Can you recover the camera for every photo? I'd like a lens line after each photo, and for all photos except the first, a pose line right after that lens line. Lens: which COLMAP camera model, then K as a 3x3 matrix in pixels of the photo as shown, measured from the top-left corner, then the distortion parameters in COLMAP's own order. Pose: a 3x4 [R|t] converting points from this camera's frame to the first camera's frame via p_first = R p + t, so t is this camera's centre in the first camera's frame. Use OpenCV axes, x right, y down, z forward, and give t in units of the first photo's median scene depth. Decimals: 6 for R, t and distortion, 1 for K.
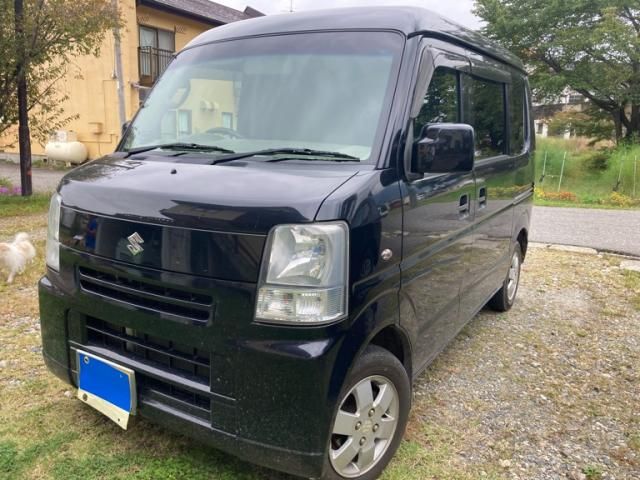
lens RADIAL K [[521.2, 0, 320.0], [0, 521.2, 240.0], [0, 0, 1]] dist [0.012141, 0.004221]
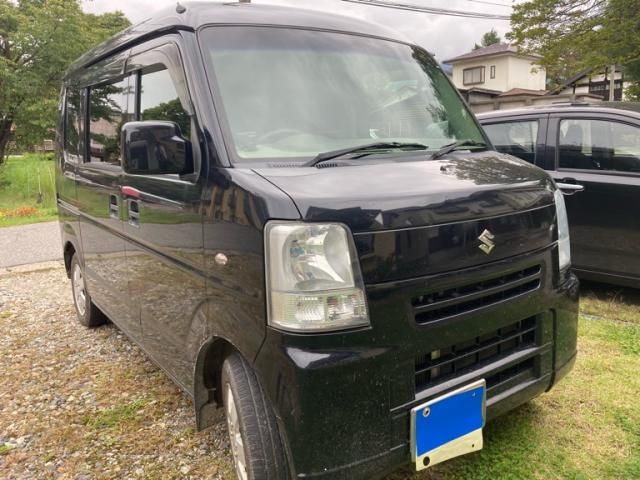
lens RADIAL K [[521.2, 0, 320.0], [0, 521.2, 240.0], [0, 0, 1]] dist [0.012141, 0.004221]
pose [[0.347564, -0.178761, 0.920458, -1.205905], [0.197287, 0.973625, 0.114591, -0.149151], [-0.916666, 0.141767, 0.373665, 0.832751]]
